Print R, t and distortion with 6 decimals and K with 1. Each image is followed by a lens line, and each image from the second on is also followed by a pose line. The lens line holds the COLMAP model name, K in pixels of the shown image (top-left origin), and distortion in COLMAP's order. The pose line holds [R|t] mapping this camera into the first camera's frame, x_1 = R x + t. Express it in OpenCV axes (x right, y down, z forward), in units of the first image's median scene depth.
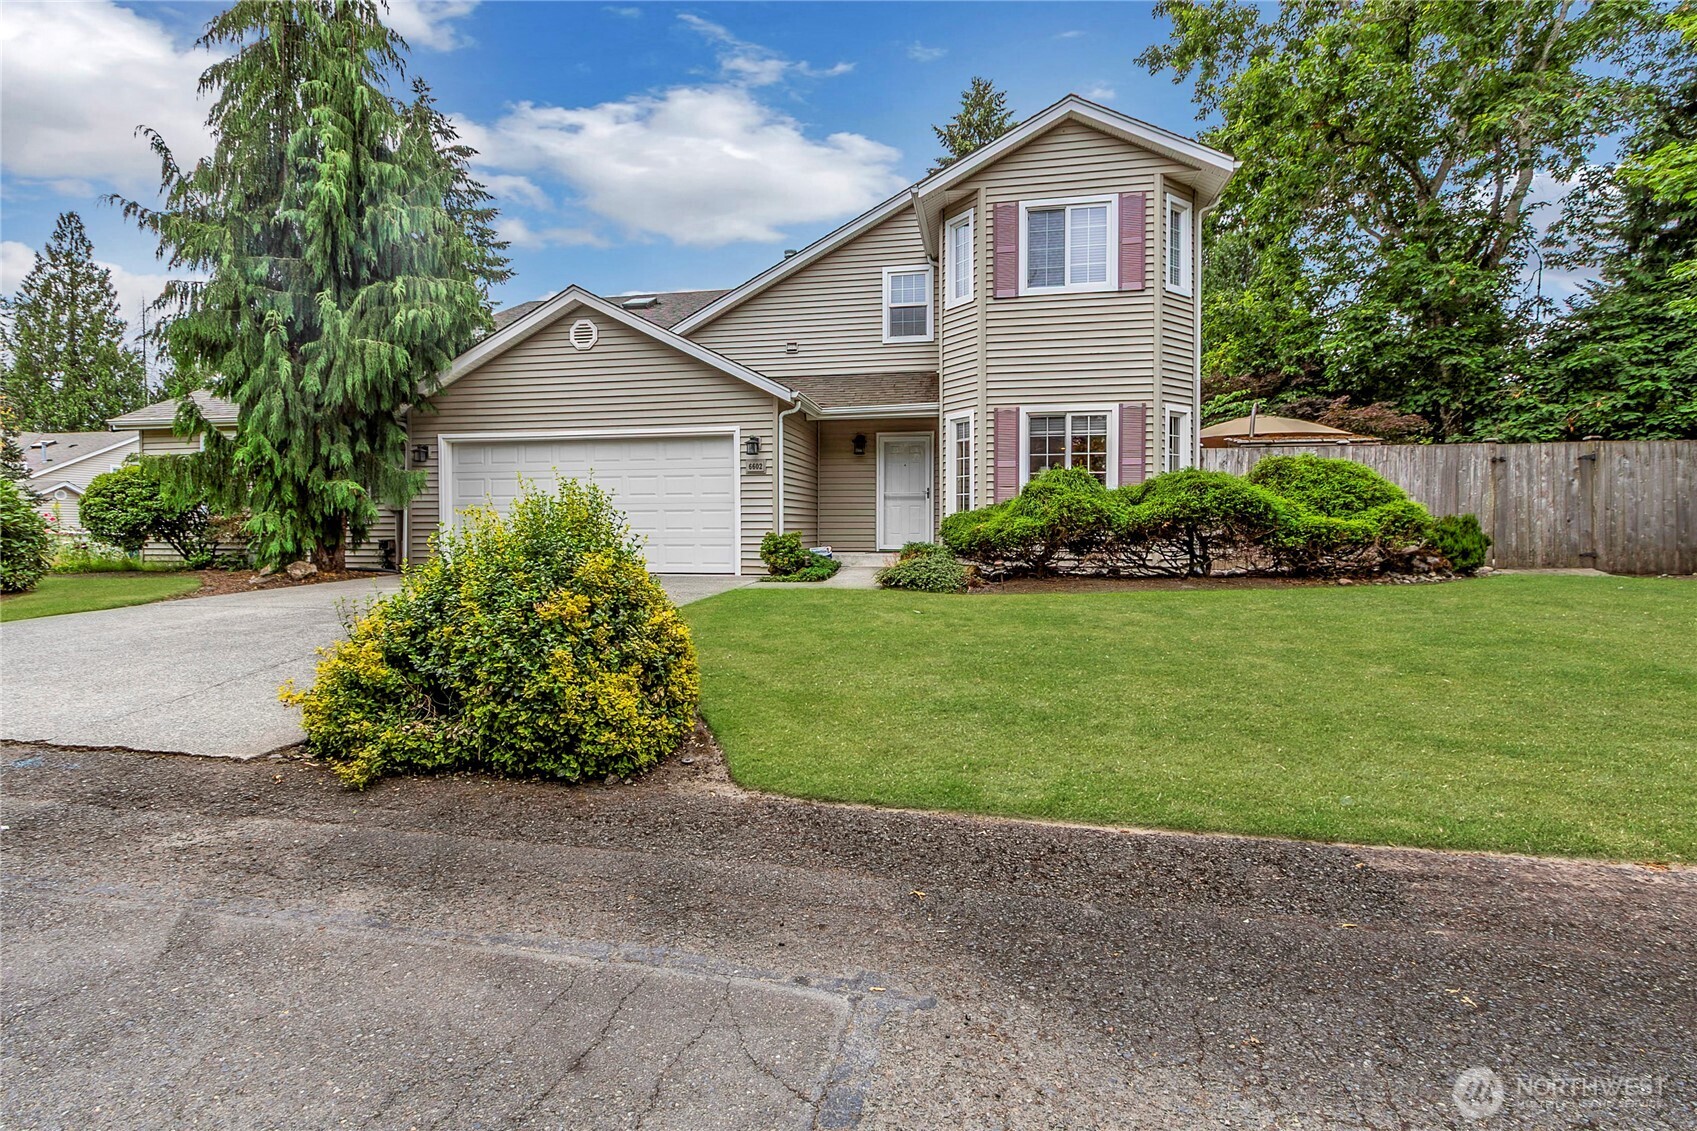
lens RADIAL K [[814.2, 0, 856.8], [0, 814.2, 569.3], [0, 0, 1]] dist [0.005163, -0.001428]
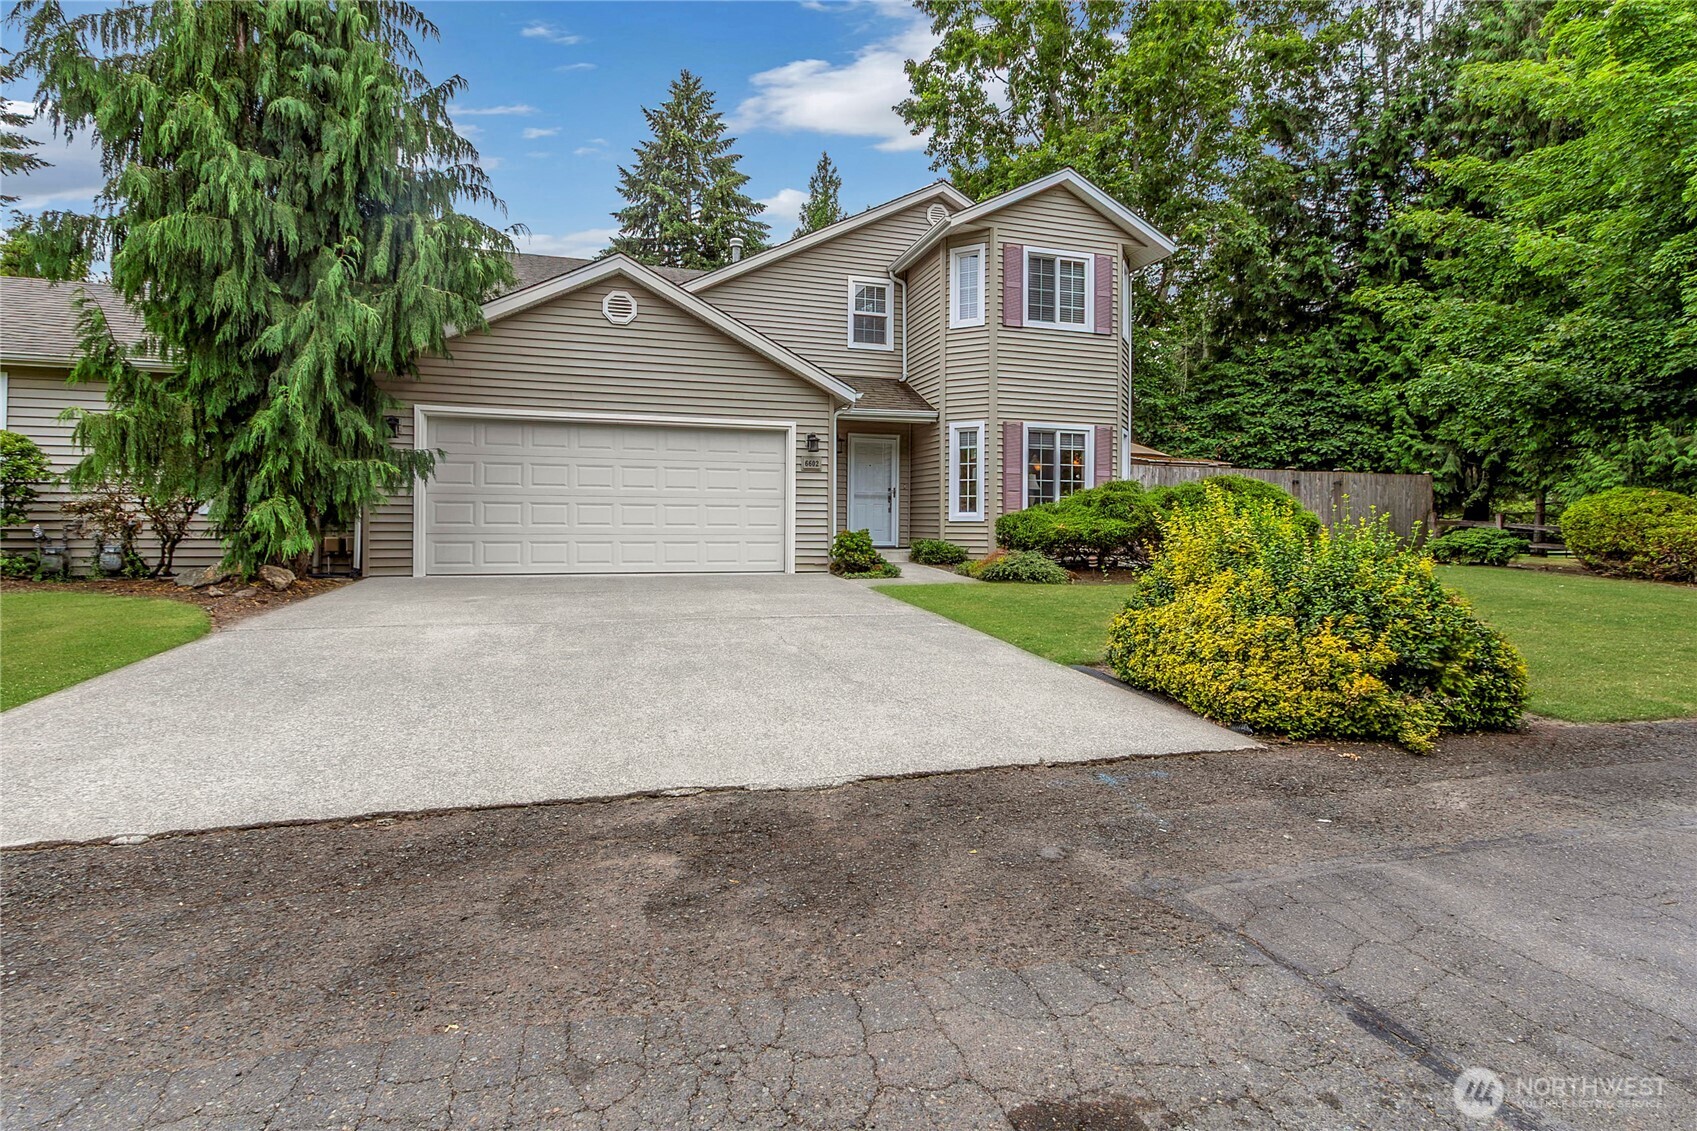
lens RADIAL K [[814.2, 0, 852.0], [0, 814.2, 551.1], [0, 0, 1]] dist [0.005163, -0.001428]
pose [[0.882893, -0.006820, 0.469525, -0.551928], [0.011092, 0.999918, -0.006333, -0.011571], [-0.469444, 0.010799, 0.882896, 0.092944]]
